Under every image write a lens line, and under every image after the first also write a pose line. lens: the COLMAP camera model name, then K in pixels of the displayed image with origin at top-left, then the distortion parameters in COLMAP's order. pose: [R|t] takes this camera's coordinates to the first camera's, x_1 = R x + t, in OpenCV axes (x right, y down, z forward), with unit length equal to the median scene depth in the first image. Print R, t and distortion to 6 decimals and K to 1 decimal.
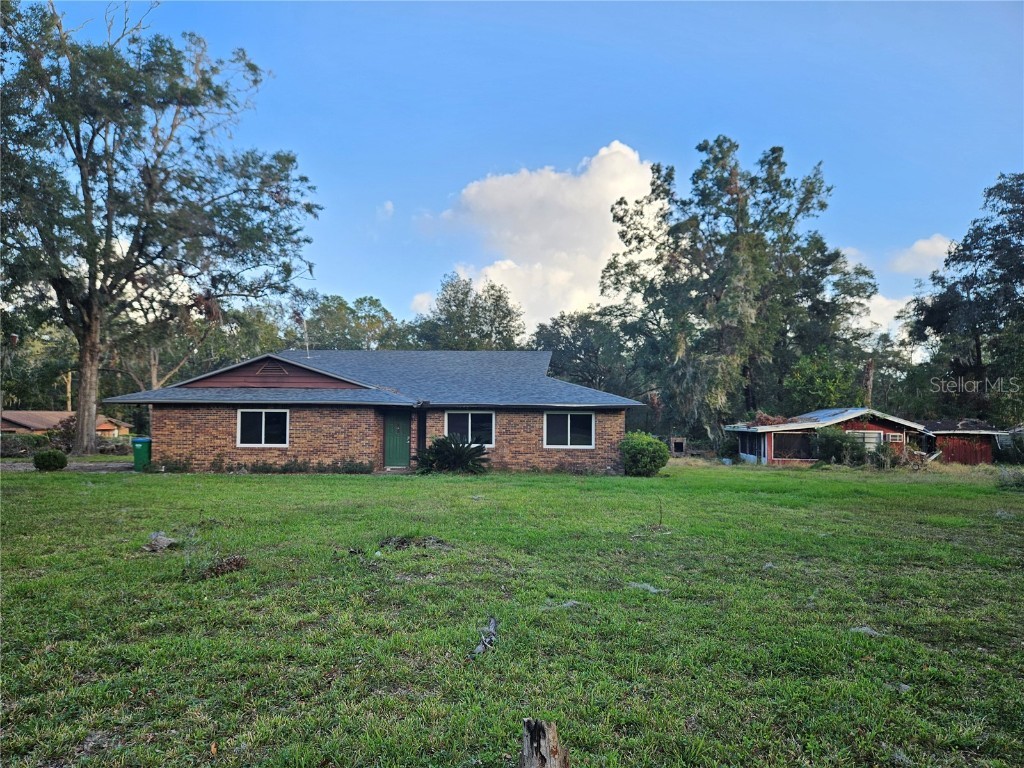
lens RADIAL K [[684.7, 0, 540.3], [0, 684.7, 386.3], [0, 0, 1]] dist [0.053930, -0.059628]
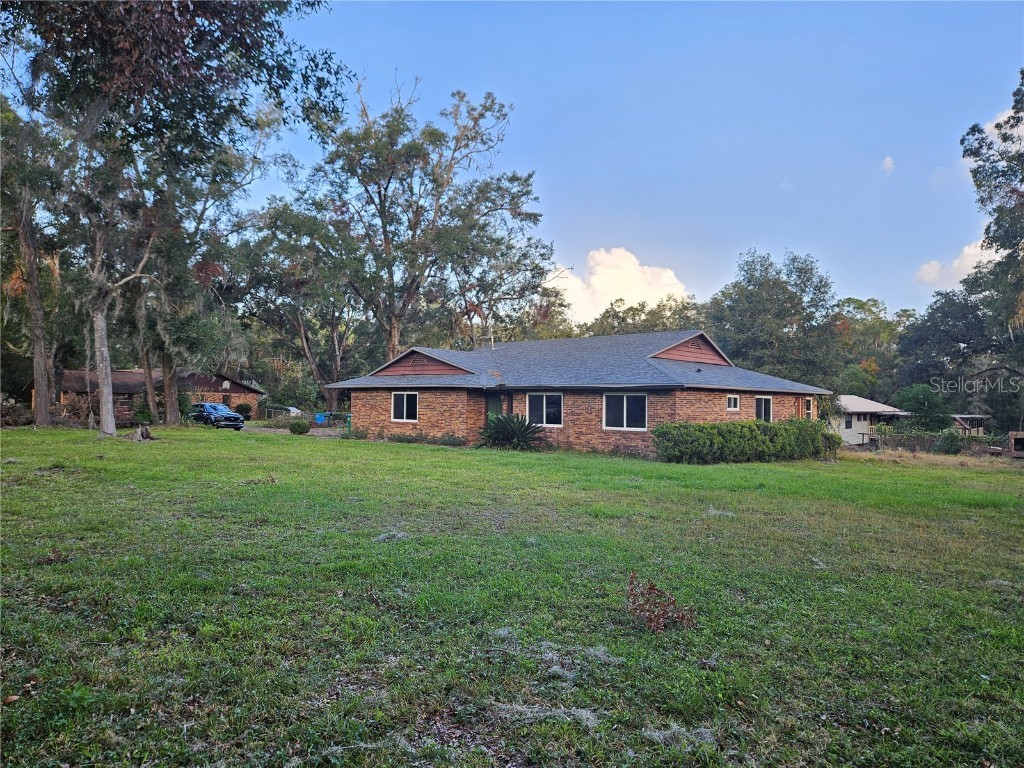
lens RADIAL K [[682.2, 0, 515.7], [0, 682.2, 383.0], [0, 0, 1]] dist [0.072646, -0.065154]
pose [[0.785087, -0.013720, -0.619233, 0.521989], [0.020998, 0.999770, 0.004471, 0.015351], [0.619029, -0.016513, 0.785194, 0.142351]]
